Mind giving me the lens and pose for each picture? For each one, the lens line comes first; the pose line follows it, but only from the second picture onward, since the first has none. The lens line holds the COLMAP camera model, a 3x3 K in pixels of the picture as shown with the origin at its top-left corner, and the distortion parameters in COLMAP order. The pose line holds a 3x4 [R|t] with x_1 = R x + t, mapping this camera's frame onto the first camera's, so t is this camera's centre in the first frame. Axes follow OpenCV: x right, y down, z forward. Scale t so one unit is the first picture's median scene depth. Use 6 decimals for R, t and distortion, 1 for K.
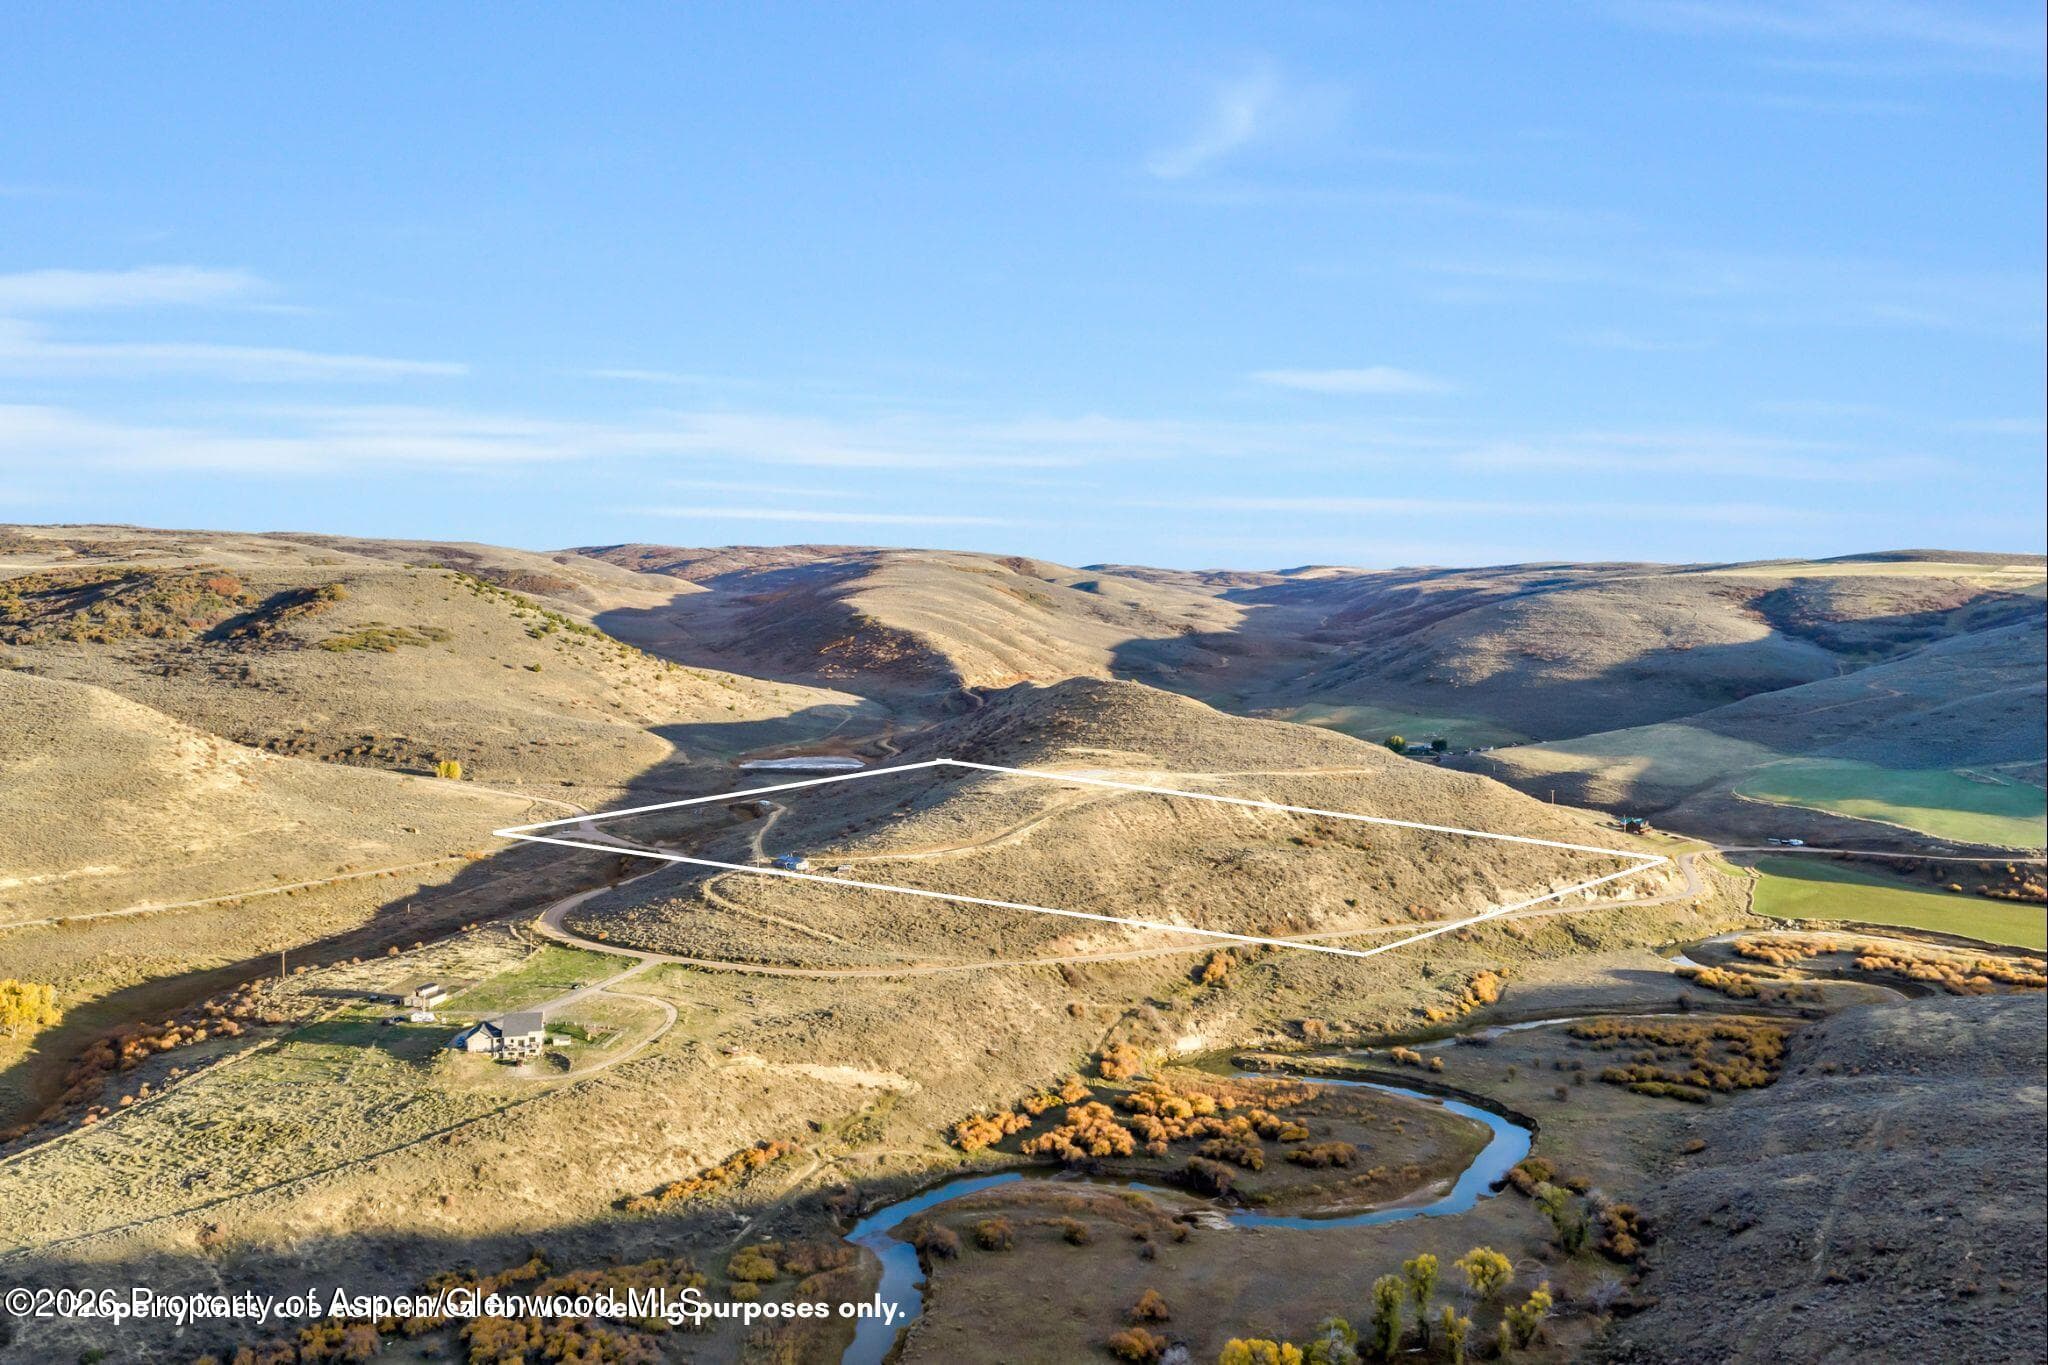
lens RADIAL K [[1683.5, 0, 1033.7], [0, 1683.5, 675.5], [0, 0, 1]] dist [0.014544, -0.019188]
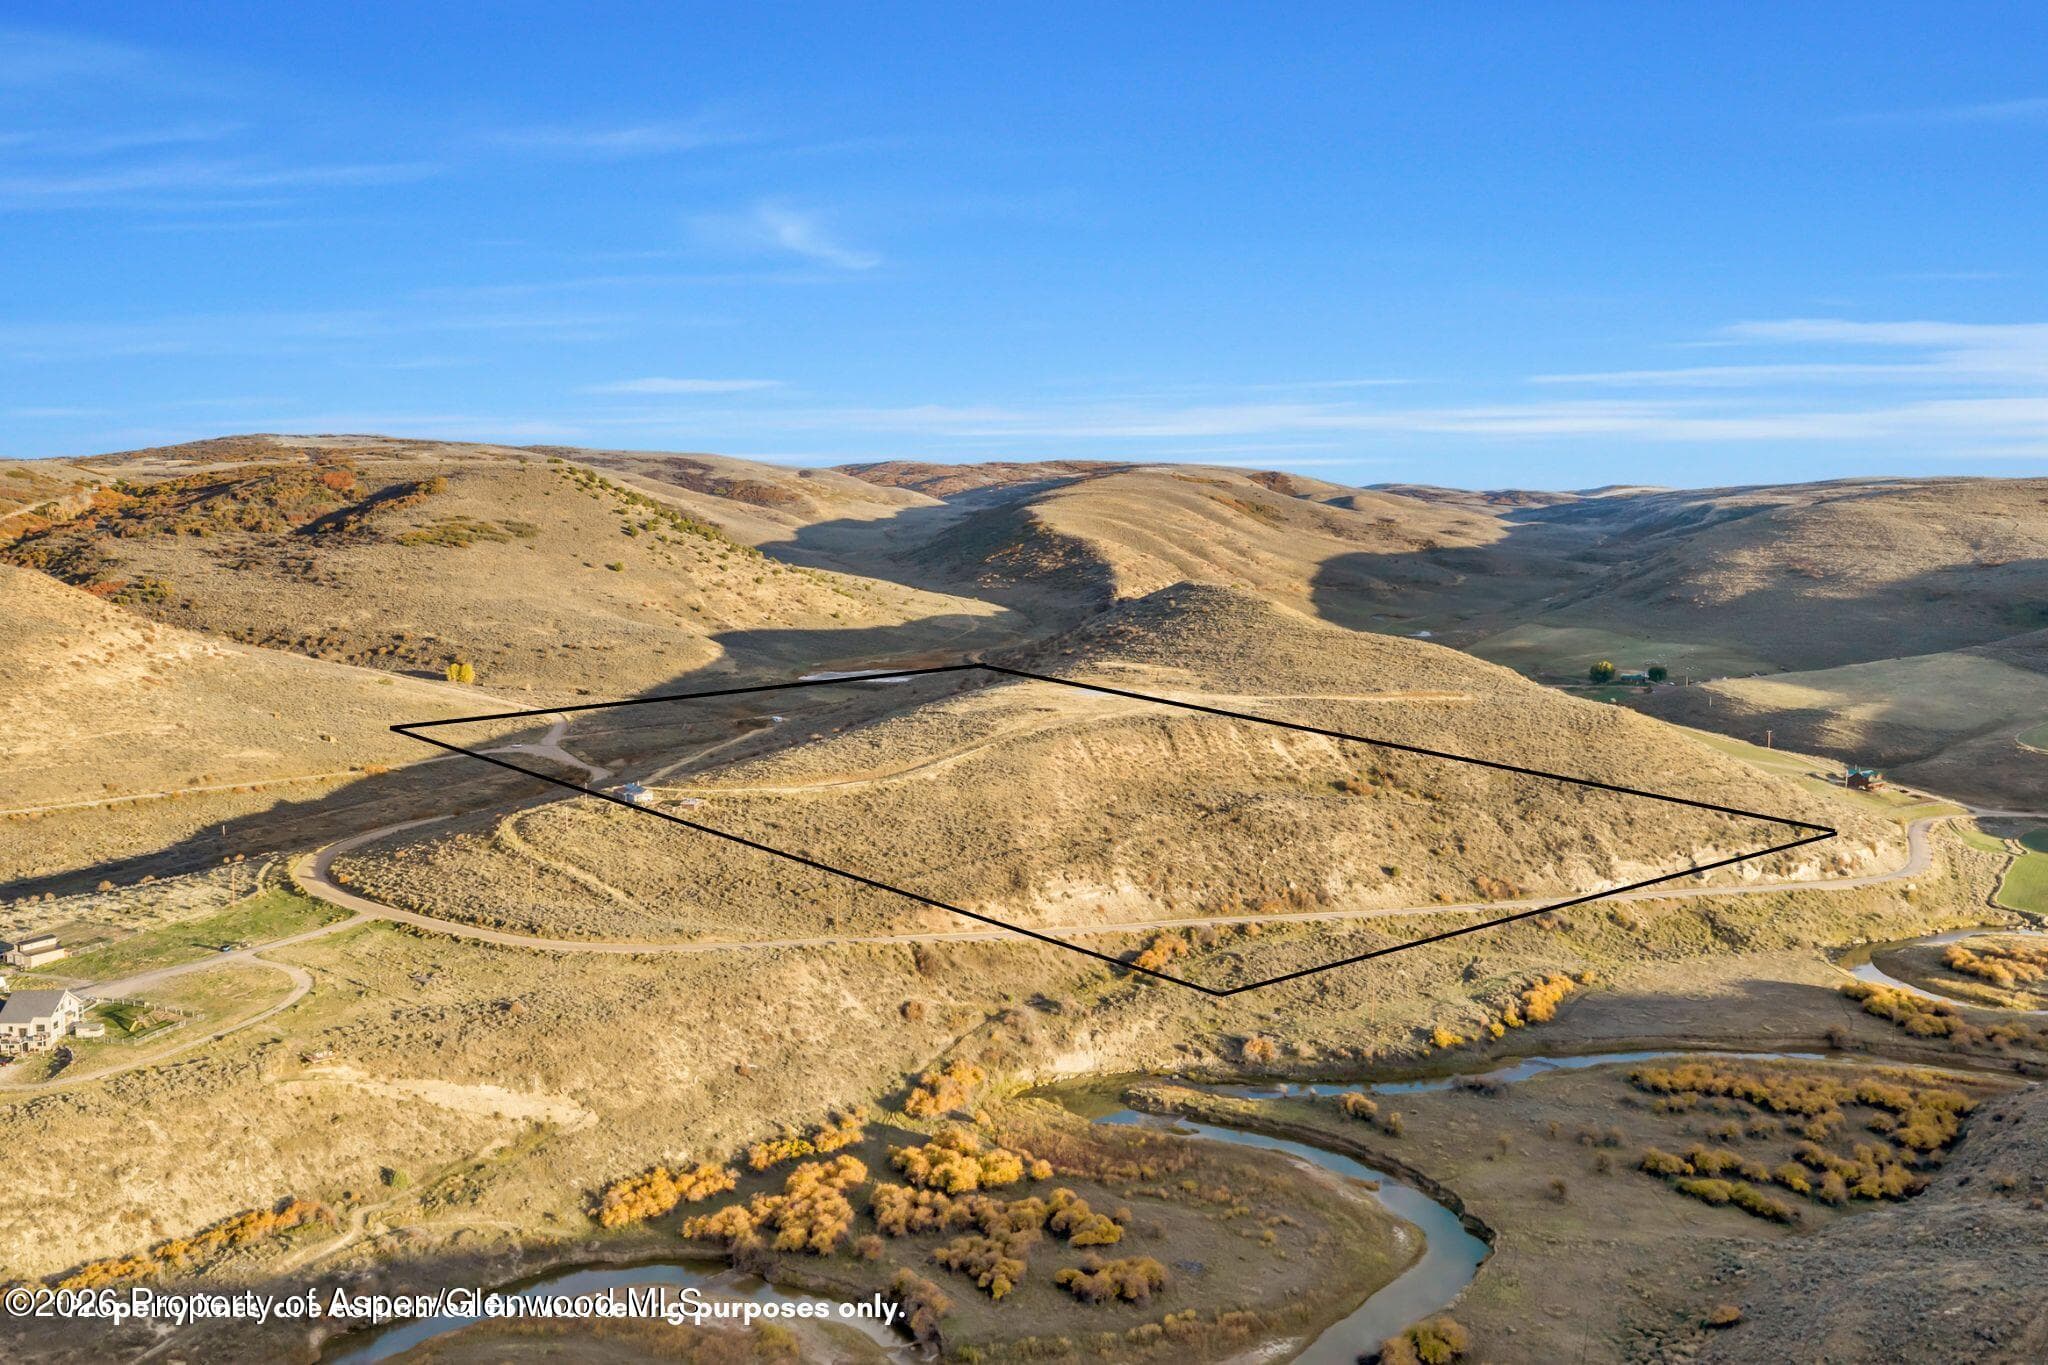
lens RADIAL K [[1683.5, 0, 1036.2], [0, 1683.5, 679.3], [0, 0, 1]] dist [0.014544, -0.019188]
pose [[0.984306, 0.022914, -0.174976, 0.156374], [-0.014706, 0.998736, 0.048063, 0.015748], [0.175856, -0.044735, 0.983399, 0.232586]]
